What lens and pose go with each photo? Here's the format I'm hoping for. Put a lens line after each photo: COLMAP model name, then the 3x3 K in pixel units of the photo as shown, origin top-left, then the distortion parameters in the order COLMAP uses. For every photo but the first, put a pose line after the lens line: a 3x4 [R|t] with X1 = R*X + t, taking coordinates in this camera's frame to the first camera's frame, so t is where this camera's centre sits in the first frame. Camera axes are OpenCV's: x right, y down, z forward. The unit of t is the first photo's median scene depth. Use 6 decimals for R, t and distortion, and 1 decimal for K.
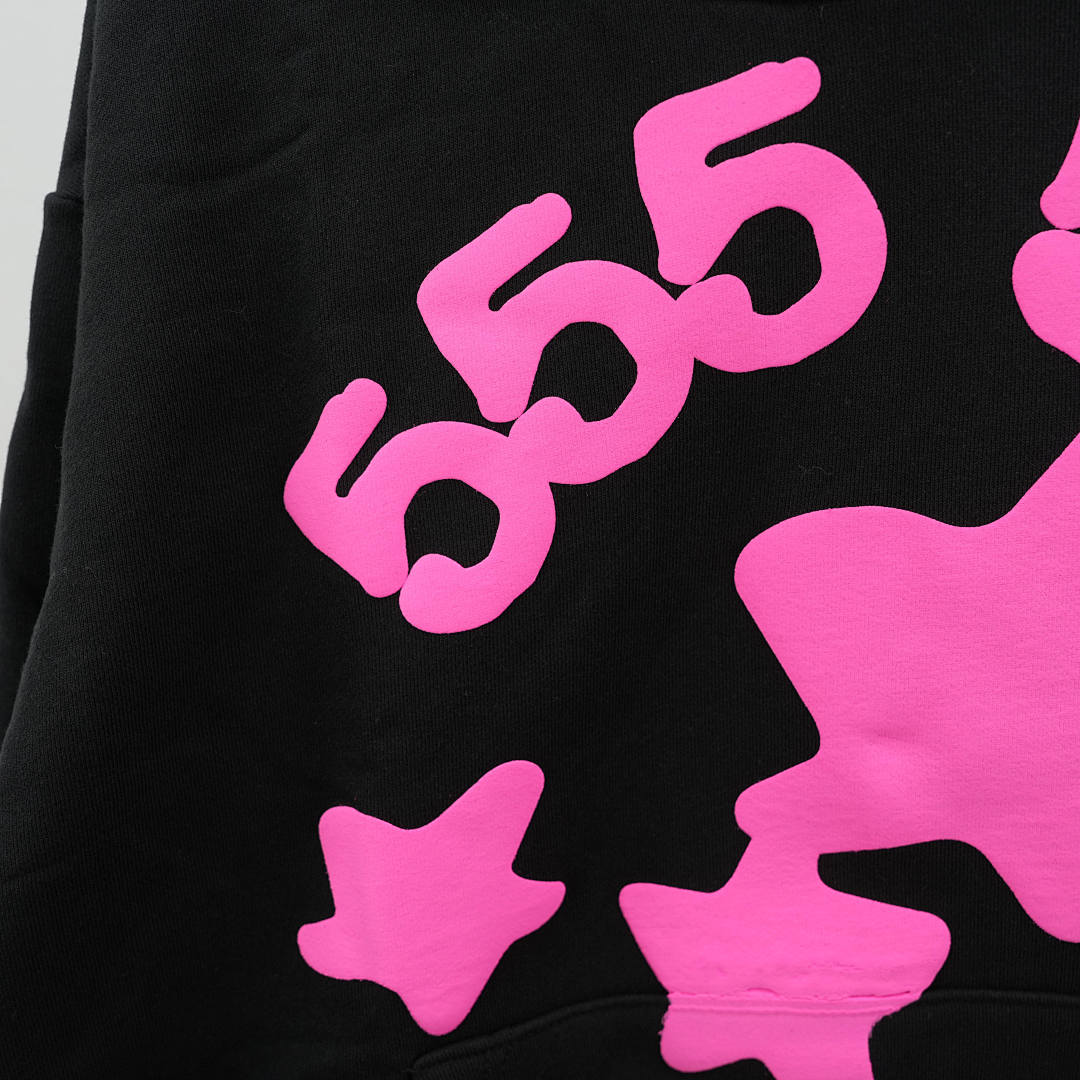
lens RADIAL K [[1085.0, 0, 540.0], [0, 1085.0, 540.0], [0, 0, 1]] dist [-0.032023, 0.009892]
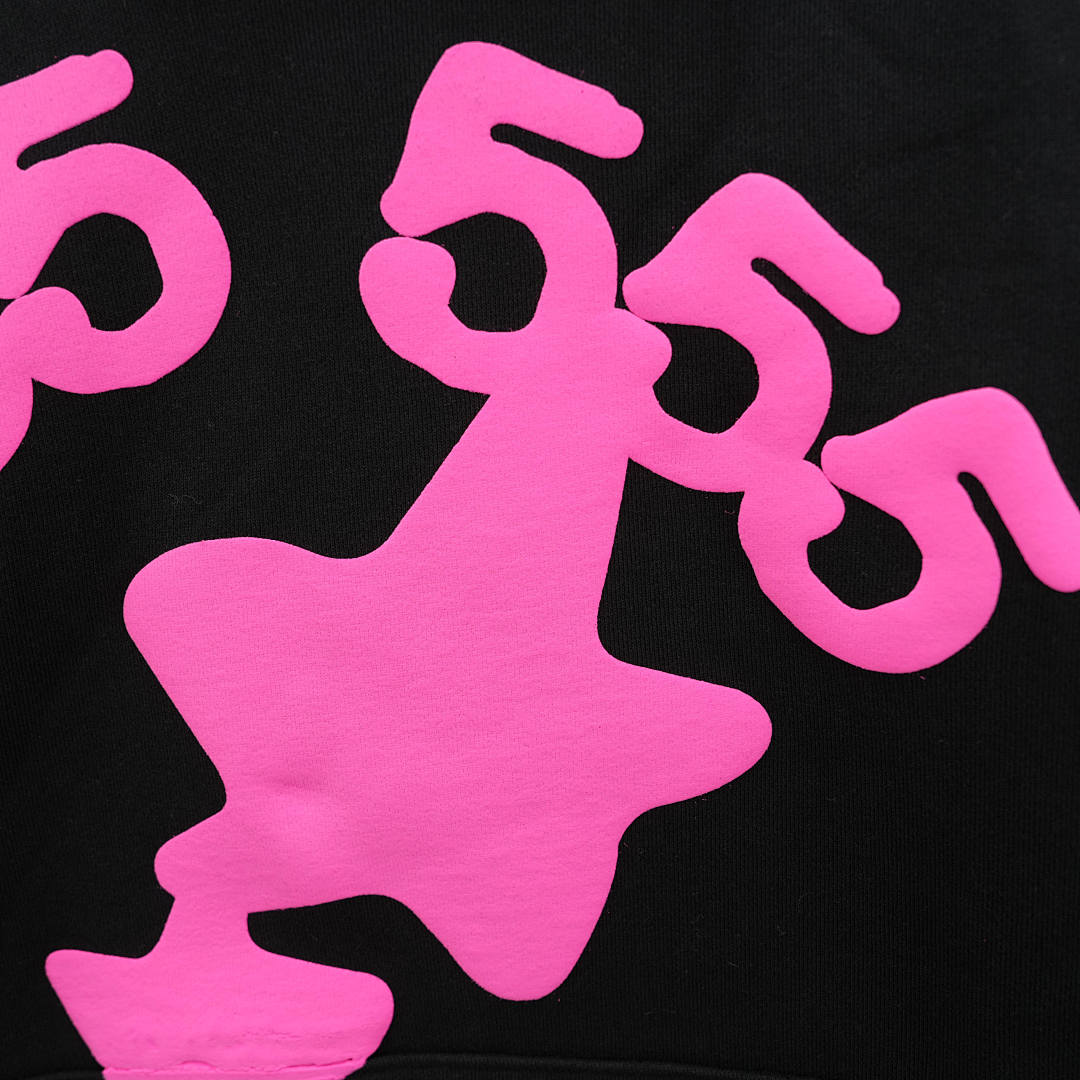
lens RADIAL K [[1085.0, 0, 540.0], [0, 1085.0, 540.0], [0, 0, 1]] dist [-0.032023, 0.009892]
pose [[0.996774, -0.014867, 0.078865, 0.469999], [0.016141, 0.999749, -0.015533, -0.010299], [-0.078614, 0.016756, 0.996764, 0.060284]]
